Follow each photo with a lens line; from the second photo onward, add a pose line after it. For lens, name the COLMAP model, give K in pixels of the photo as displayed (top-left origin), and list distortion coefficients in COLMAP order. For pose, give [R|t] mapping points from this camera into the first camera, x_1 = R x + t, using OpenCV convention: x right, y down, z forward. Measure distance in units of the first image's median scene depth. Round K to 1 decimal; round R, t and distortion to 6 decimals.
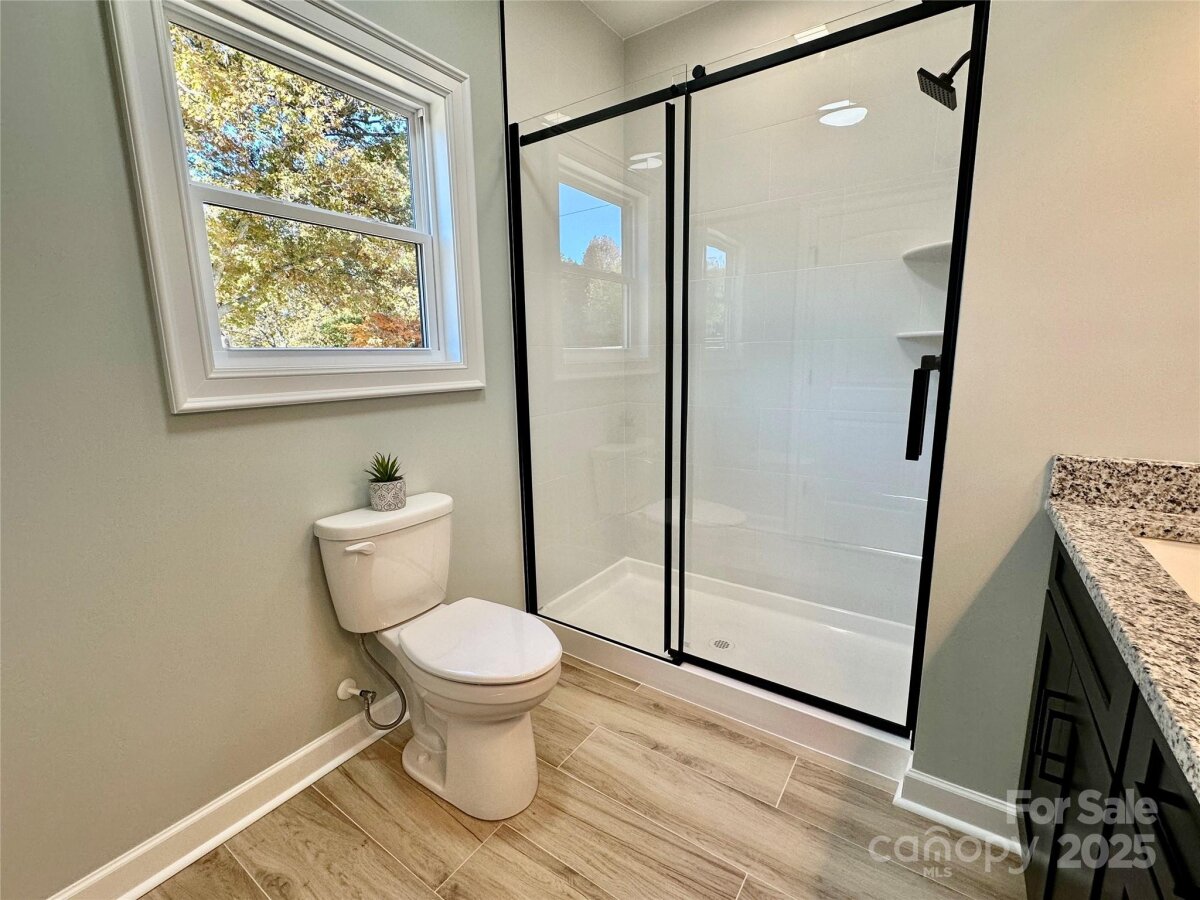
lens RADIAL K [[527.1, 0, 598.0], [0, 527.1, 449.9], [0, 0, 1]] dist [-0.001756, -0.000019]
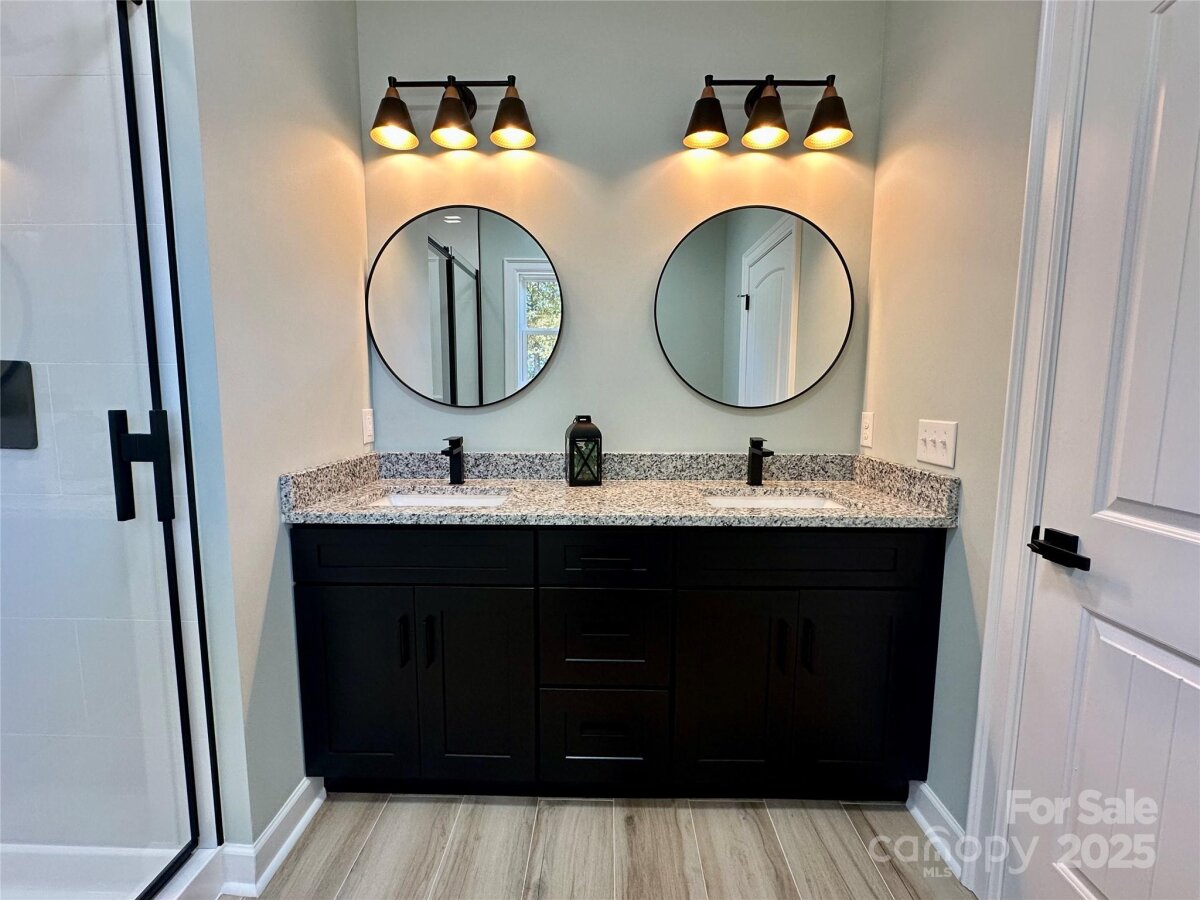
lens RADIAL K [[524.6, 0, 598.4], [0, 524.6, 448.7], [0, 0, 1]] dist [-0.003703, -0.000241]
pose [[-0.549294, -0.081883, 0.831607, -0.427436], [0.148521, 0.969776, 0.193589, -0.143378], [-0.822324, 0.229849, -0.520531, 0.829764]]
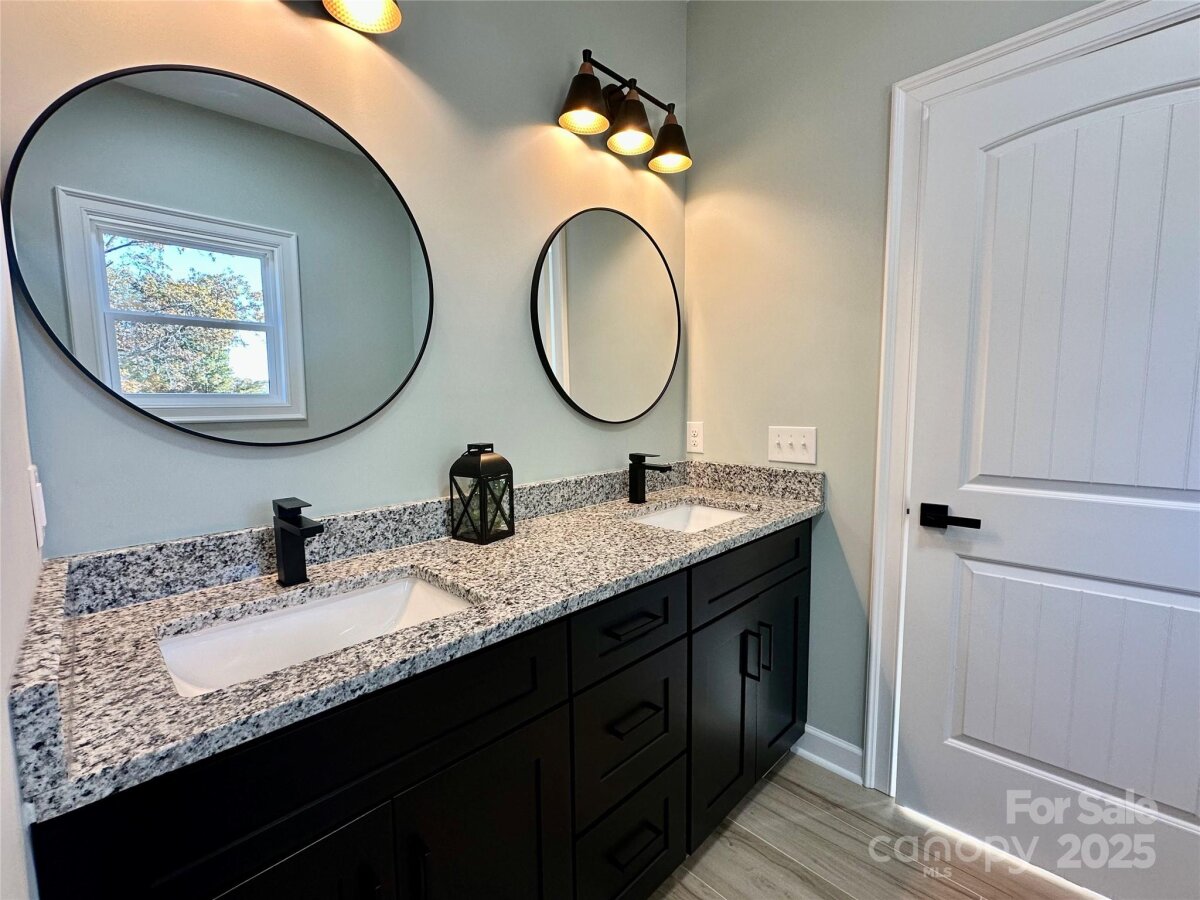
lens RADIAL K [[527.1, 0, 598.0], [0, 527.1, 449.9], [0, 0, 1]] dist [-0.001756, -0.000019]
pose [[-0.981670, 0.004842, 0.190525, 0.287129], [0.056382, 0.962309, 0.266050, -0.207079], [-0.182056, 0.271916, -0.944943, 1.024184]]
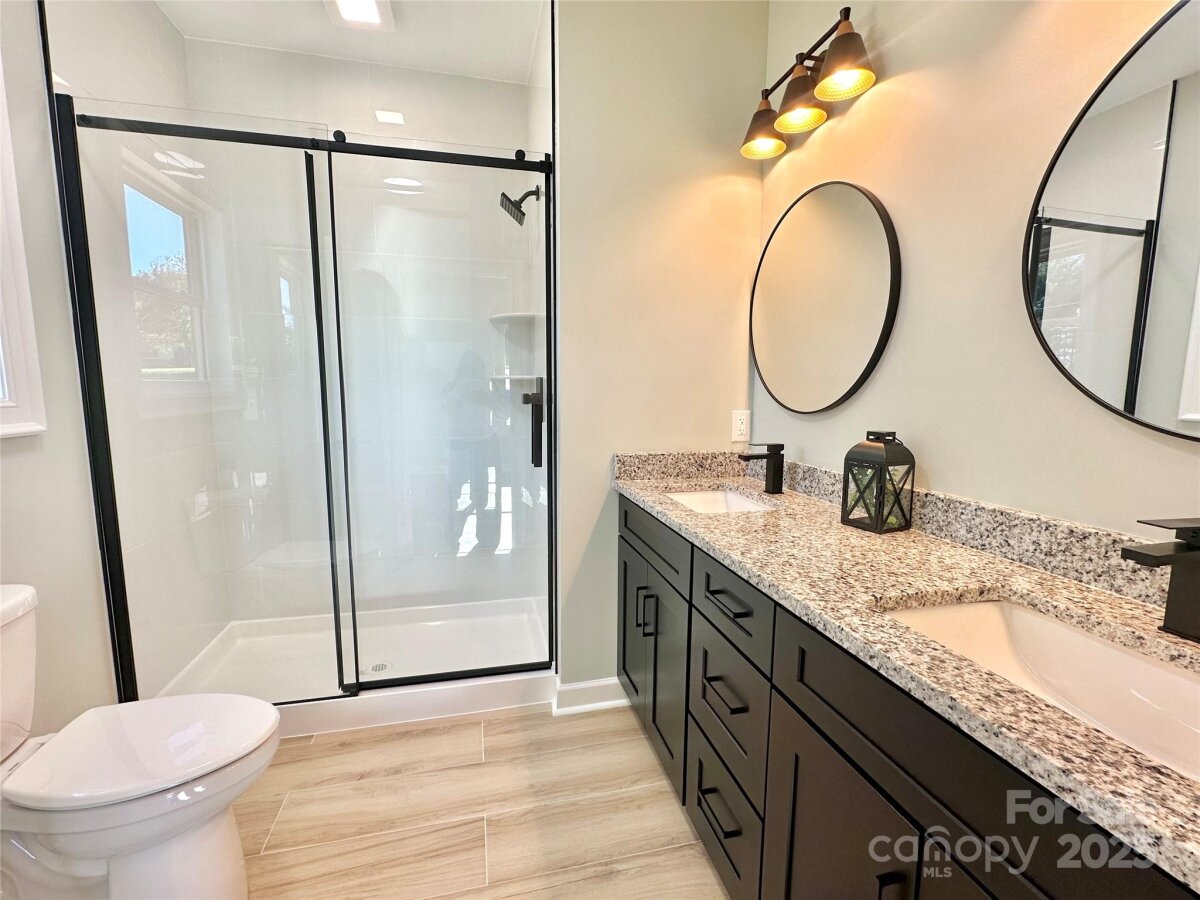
lens RADIAL K [[527.1, 0, 598.0], [0, 527.1, 449.9], [0, 0, 1]] dist [-0.001756, -0.000019]
pose [[0.668584, -0.072297, 0.740113, -0.340672], [0.116126, 0.993203, -0.007883, 0.002964], [-0.734513, 0.091217, 0.672436, -0.081347]]
